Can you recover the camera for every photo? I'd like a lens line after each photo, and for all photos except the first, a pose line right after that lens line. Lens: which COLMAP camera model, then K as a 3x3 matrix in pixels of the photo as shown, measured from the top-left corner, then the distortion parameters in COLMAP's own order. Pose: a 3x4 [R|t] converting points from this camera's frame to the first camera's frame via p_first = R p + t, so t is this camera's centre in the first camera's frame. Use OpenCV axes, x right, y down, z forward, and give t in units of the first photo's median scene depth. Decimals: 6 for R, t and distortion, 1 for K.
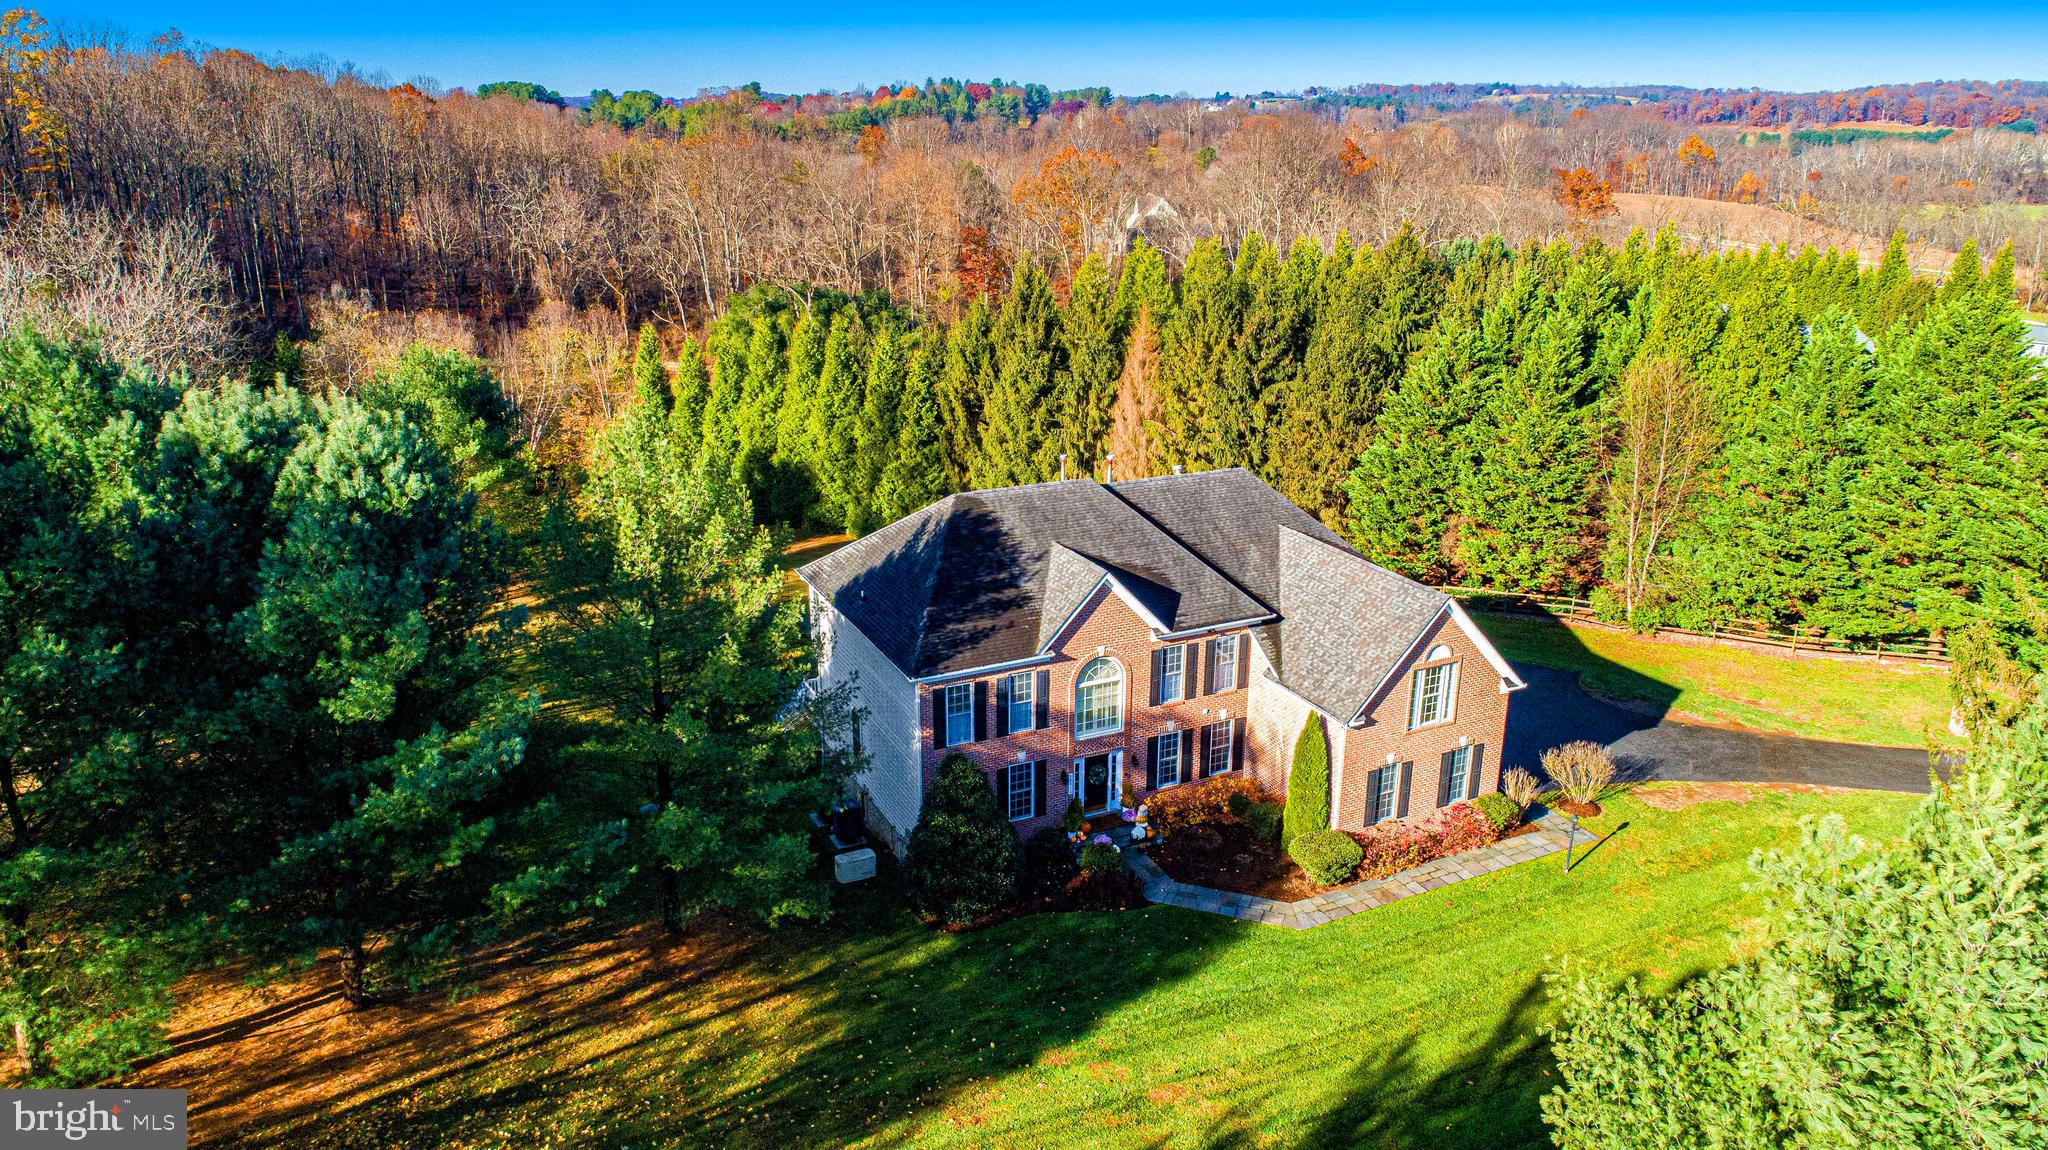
lens RADIAL K [[1373.0, 0, 1030.0], [0, 1373.0, 569.5], [0, 0, 1]] dist [-0.014423, 0.003465]
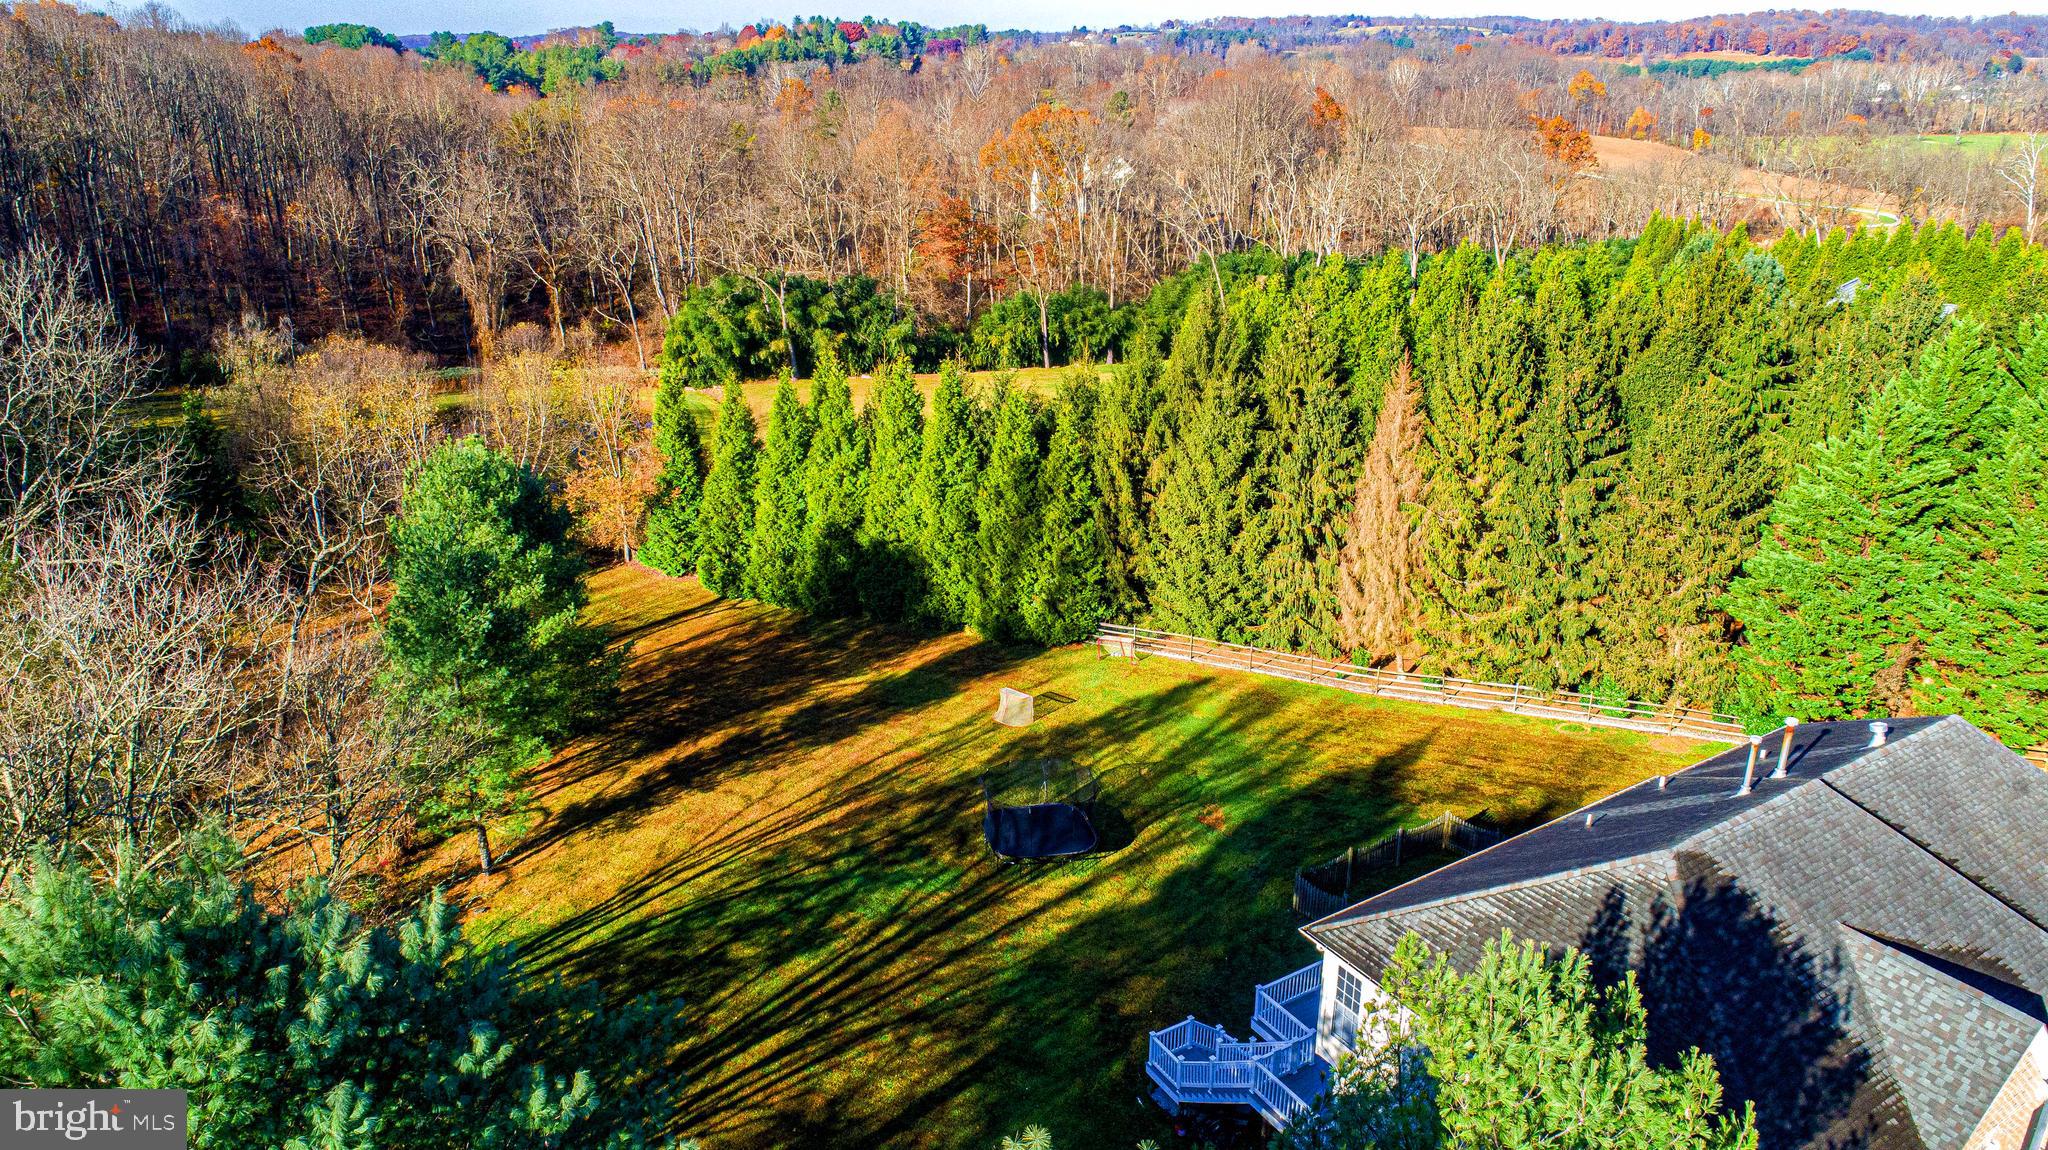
lens RADIAL K [[1373.0, 0, 1030.0], [0, 1373.0, 569.5], [0, 0, 1]] dist [-0.014423, 0.003465]
pose [[0.994572, -0.044225, 0.094182, -0.242160], [0.040191, 0.998209, 0.044310, -0.136059], [-0.095973, -0.040284, 0.994568, 0.294983]]
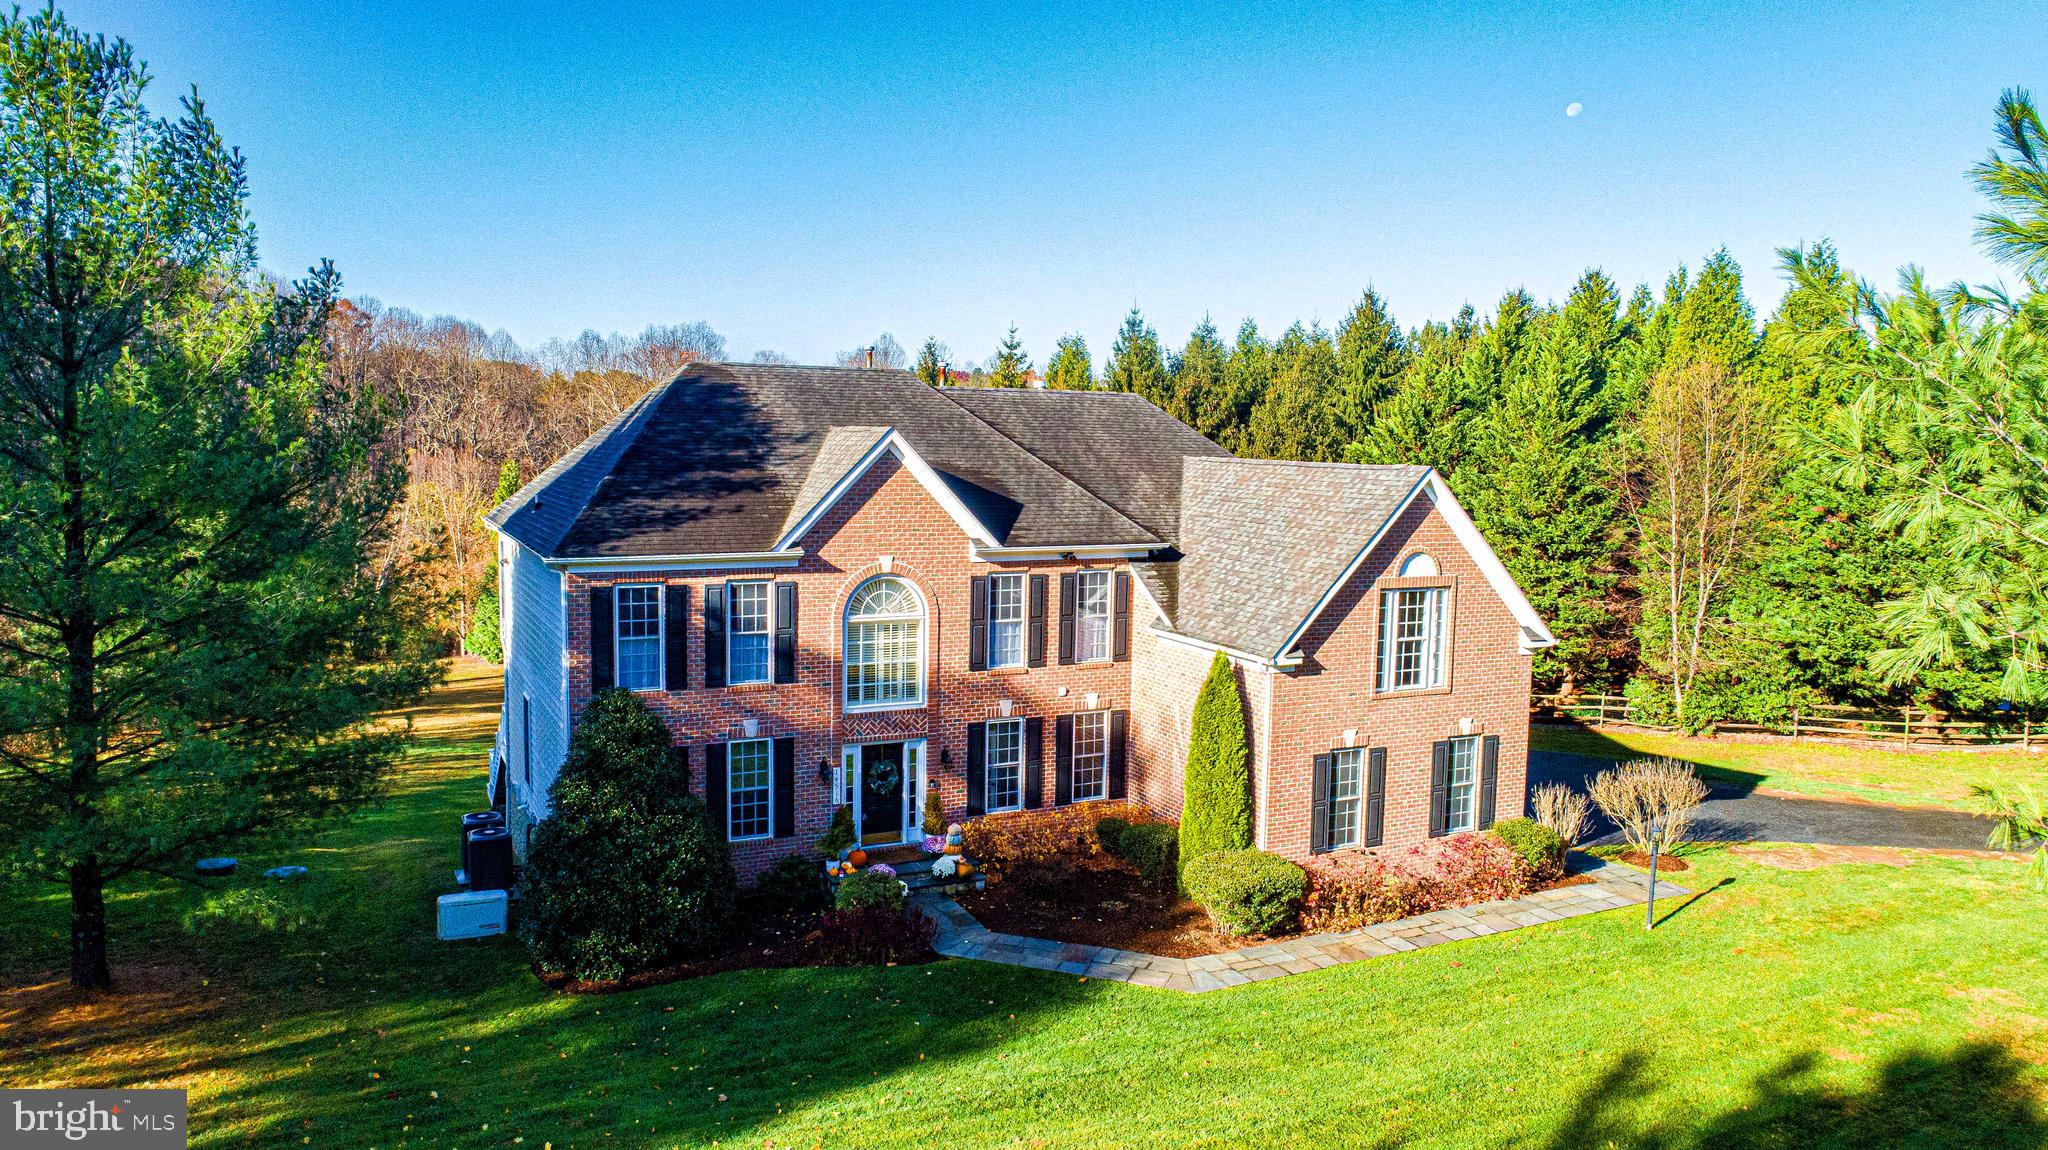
lens RADIAL K [[1404.8, 0, 1032.5], [0, 1404.8, 567.5], [0, 0, 1]] dist [-0.014935, 0.002864]
pose [[0.999838, 0.013105, 0.012338, 0.068367], [-0.010117, 0.976130, -0.216951, 0.123427], [-0.014886, 0.216791, 0.976105, 0.226271]]
